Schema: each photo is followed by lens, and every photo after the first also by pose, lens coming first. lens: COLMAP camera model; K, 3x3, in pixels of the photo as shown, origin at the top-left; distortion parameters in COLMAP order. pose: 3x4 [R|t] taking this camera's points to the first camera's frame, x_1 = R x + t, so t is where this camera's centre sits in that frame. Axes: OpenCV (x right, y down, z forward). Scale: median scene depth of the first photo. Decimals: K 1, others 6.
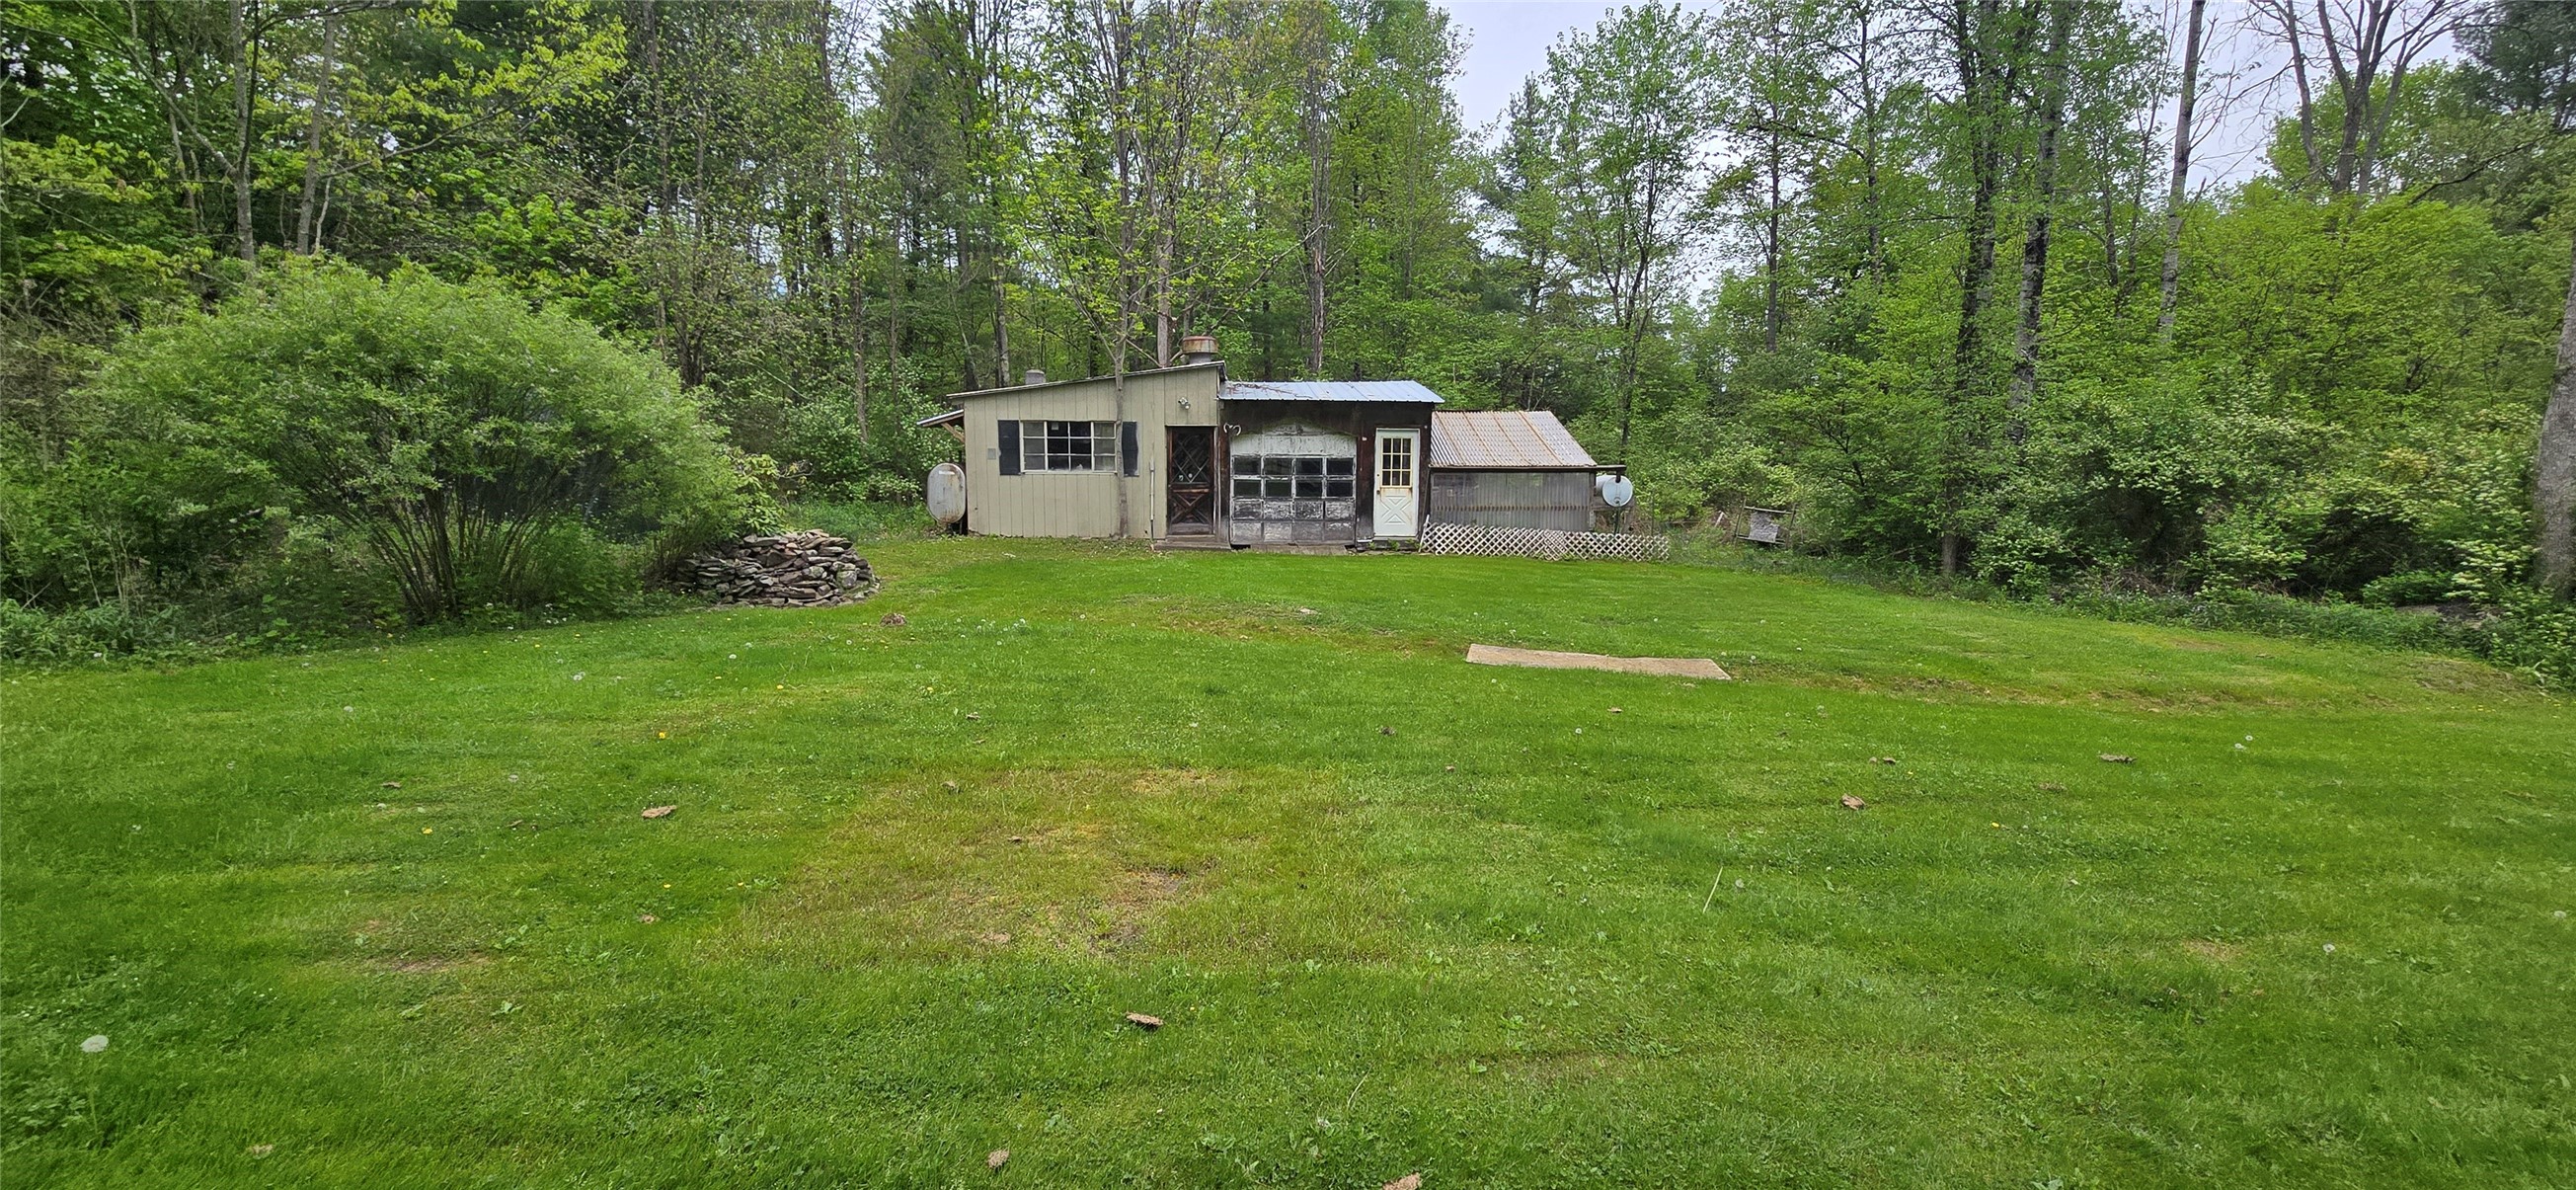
lens RADIAL K [[1060.6, 0, 1298.4], [0, 1060.6, 600.5], [0, 0, 1]] dist [-0.003554, 0.003533]
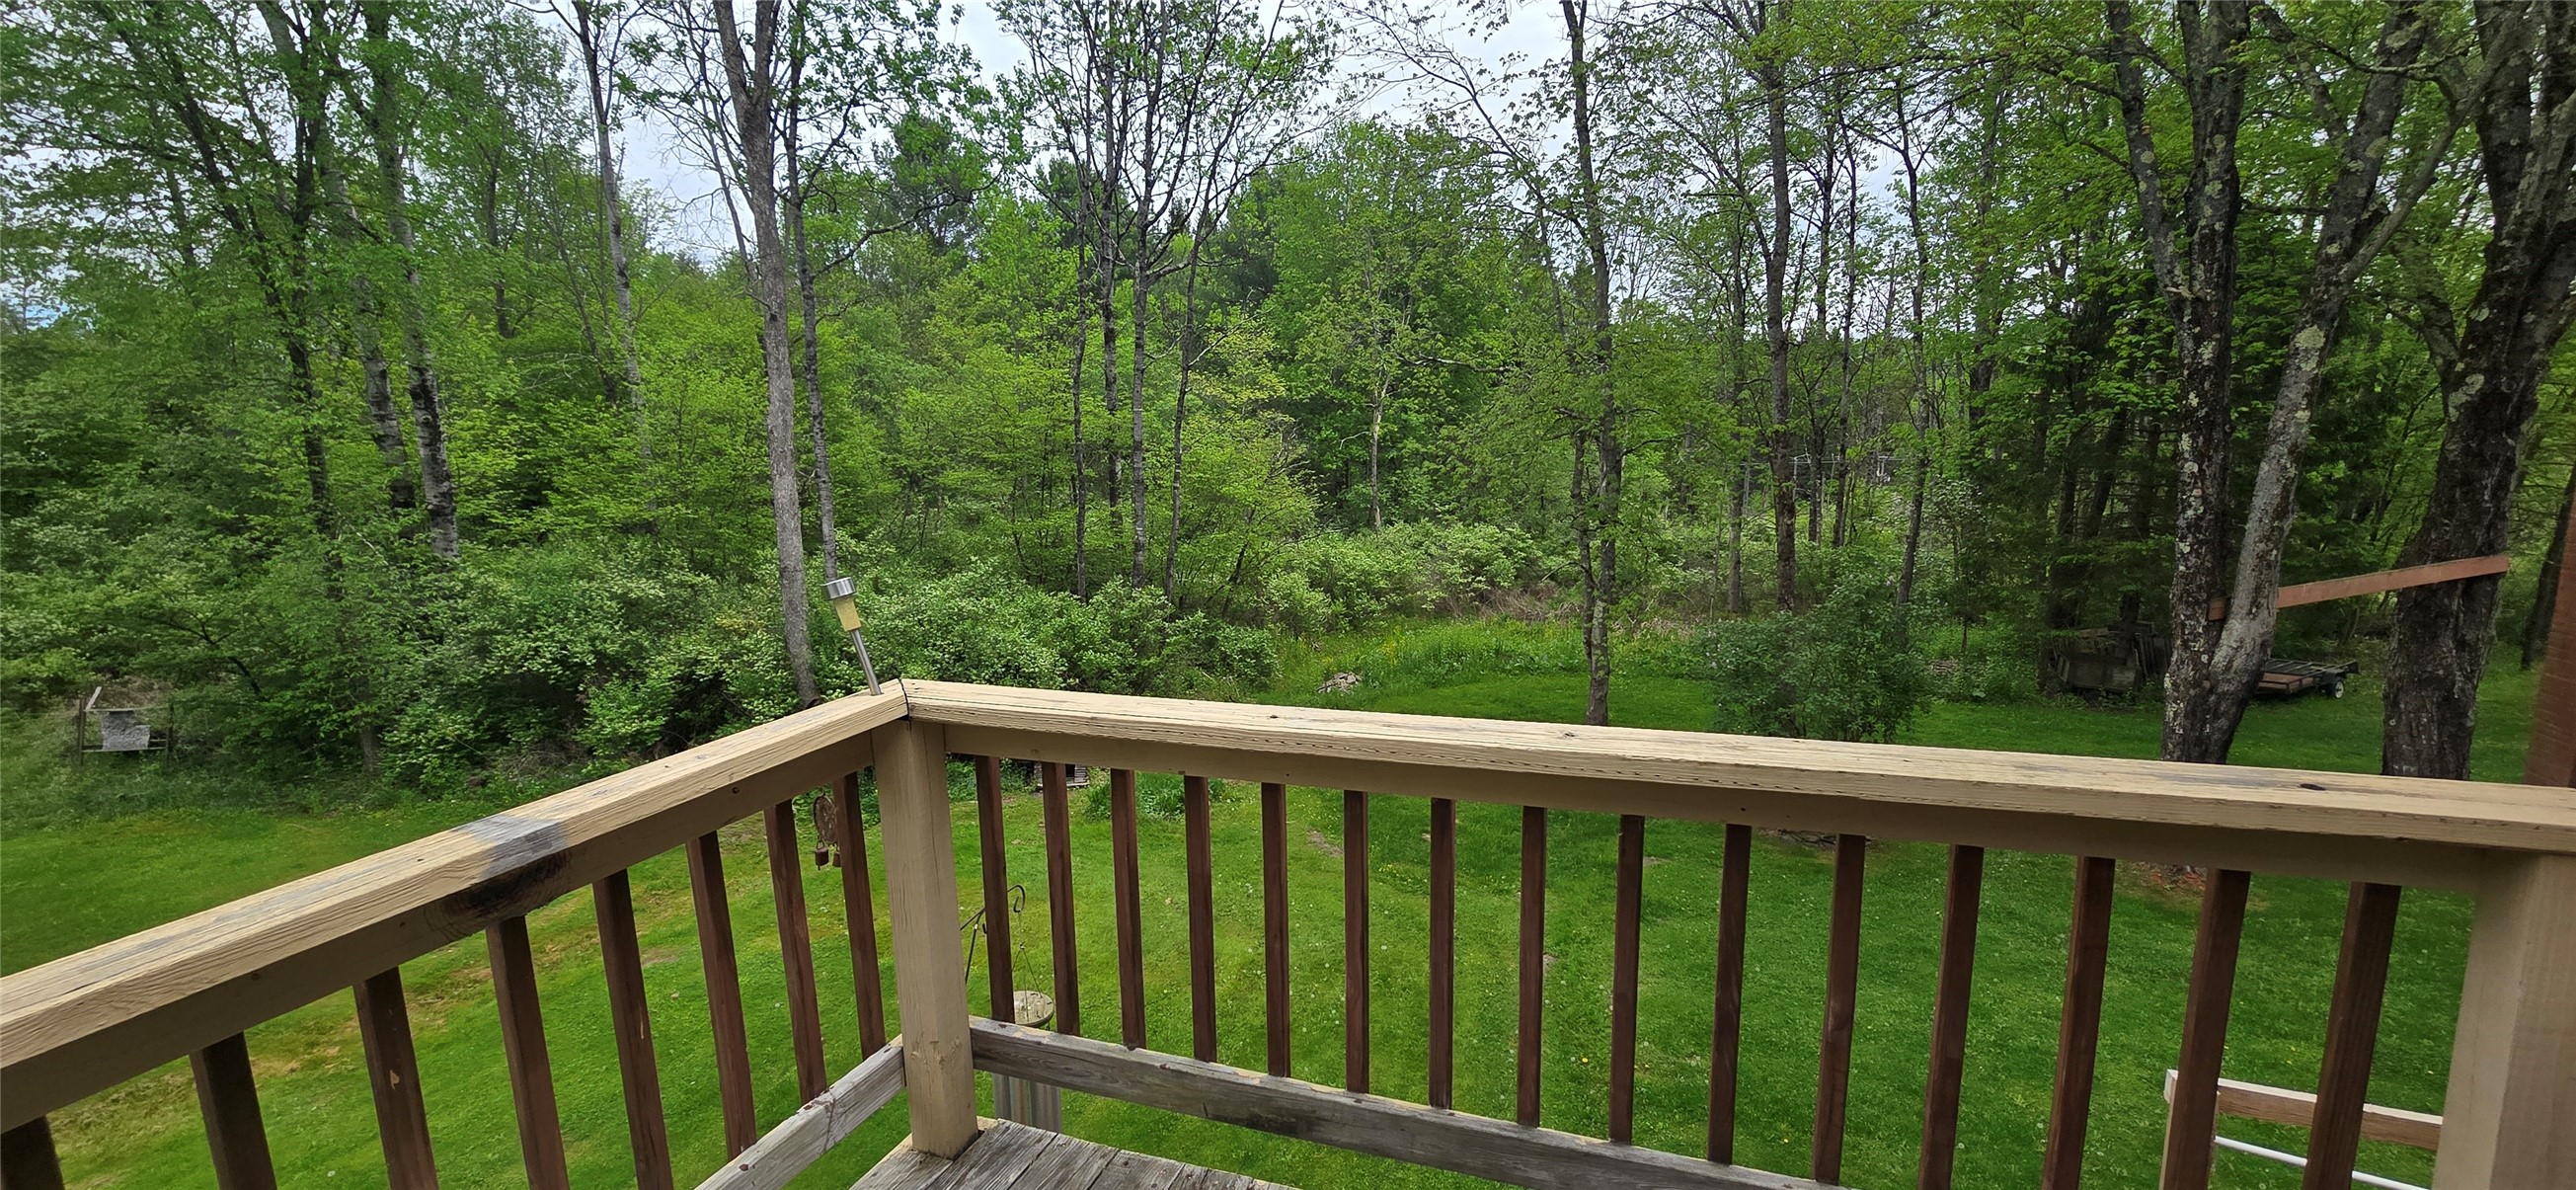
lens RADIAL K [[1060.6, 0, 1298.4], [0, 1060.6, 600.5], [0, 0, 1]] dist [-0.003554, 0.003533]
pose [[0.445047, -0.153714, 0.882216, 0.196674], [0.139958, 0.984991, 0.101017, -0.148741], [-0.884503, 0.078516, 0.459880, -0.125779]]
